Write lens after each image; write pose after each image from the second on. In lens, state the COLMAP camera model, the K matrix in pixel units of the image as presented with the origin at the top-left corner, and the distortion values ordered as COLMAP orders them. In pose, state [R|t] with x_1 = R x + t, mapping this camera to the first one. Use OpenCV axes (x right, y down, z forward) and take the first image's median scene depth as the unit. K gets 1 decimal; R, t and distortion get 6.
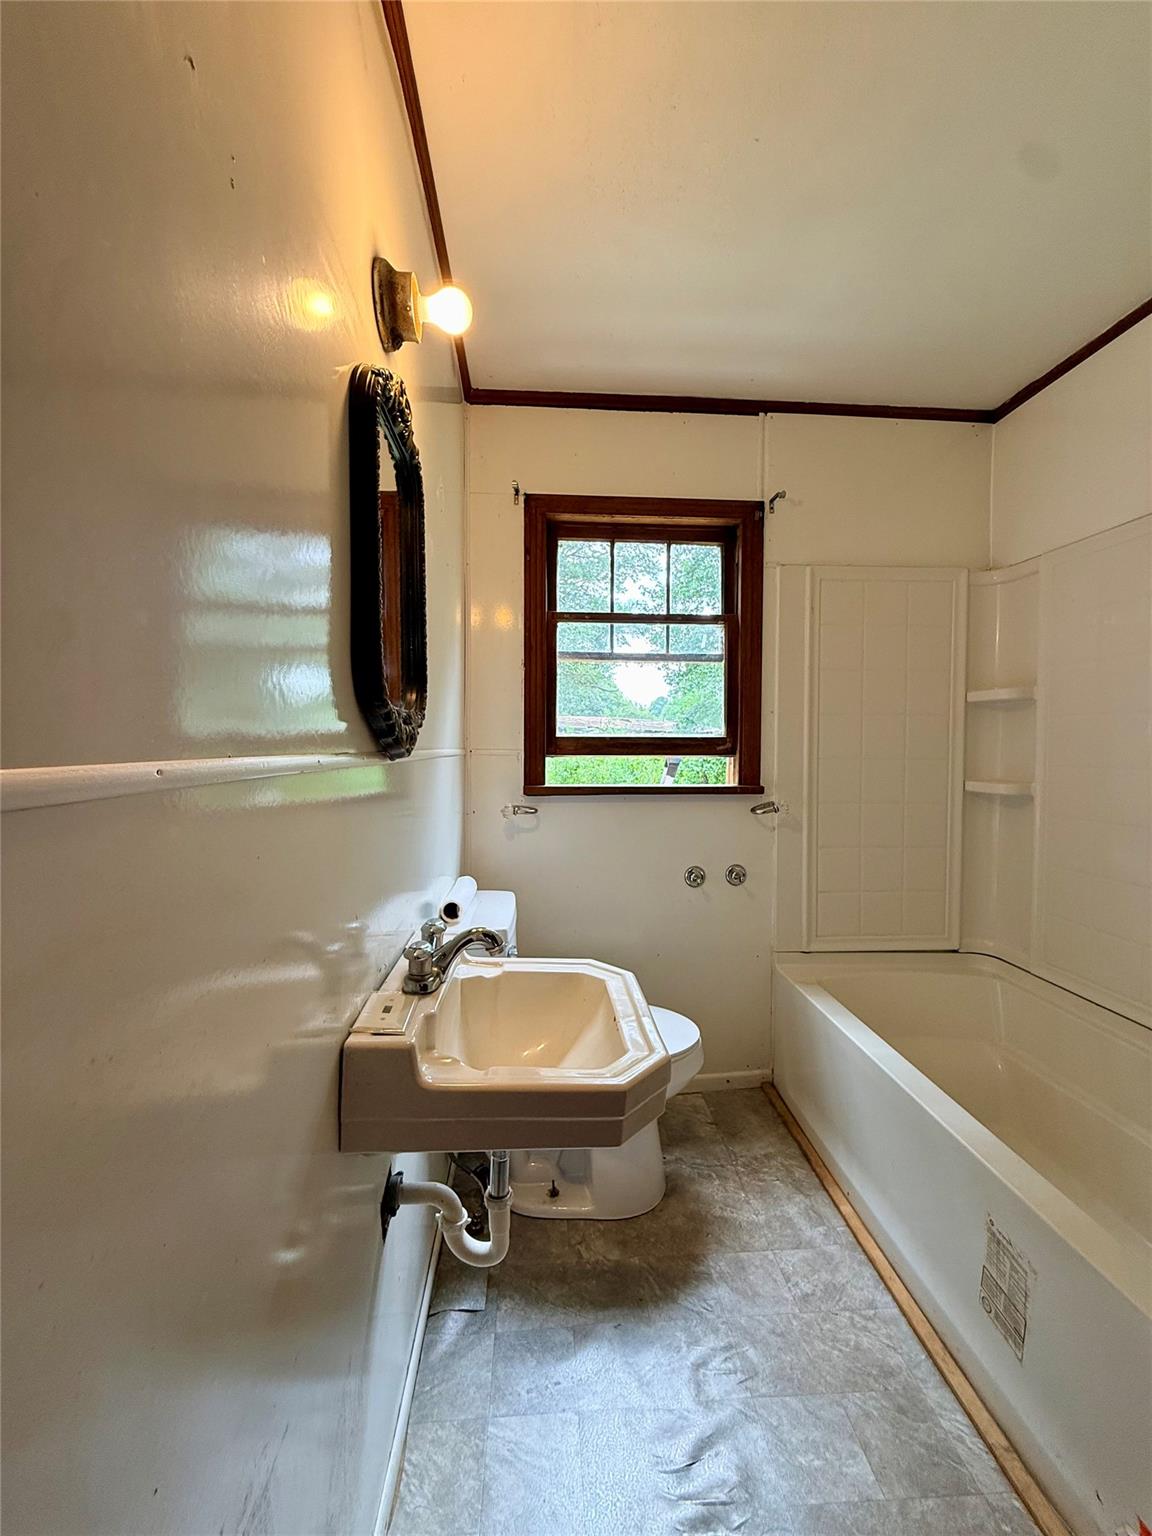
lens RADIAL K [[616.6, 0, 576.0], [0, 616.6, 768.0], [0, 0, 1]] dist [0.001373, 0.000394]
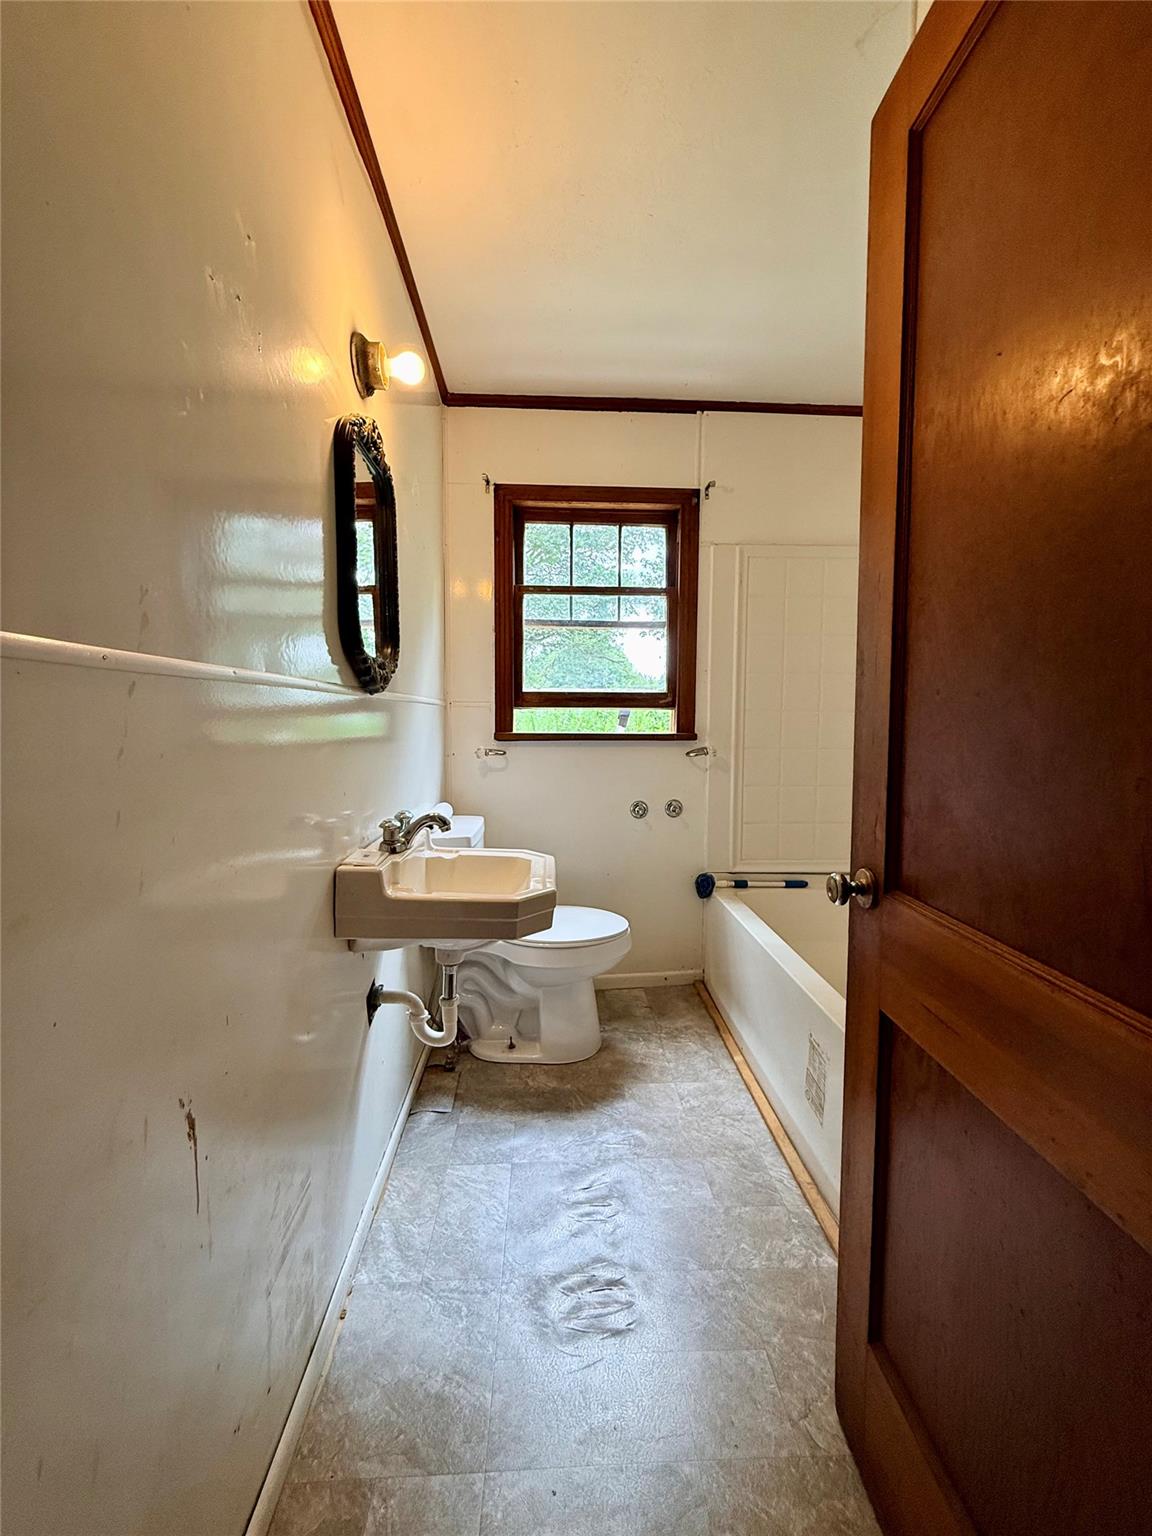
lens RADIAL K [[616.6, 0, 576.0], [0, 616.6, 768.0], [0, 0, 1]] dist [0.001373, 0.000394]
pose [[0.999861, 0.002706, -0.016476, 0.111384], [-0.001960, 0.998981, 0.045094, 0.052122], [0.016581, -0.045056, 0.998847, -0.235203]]
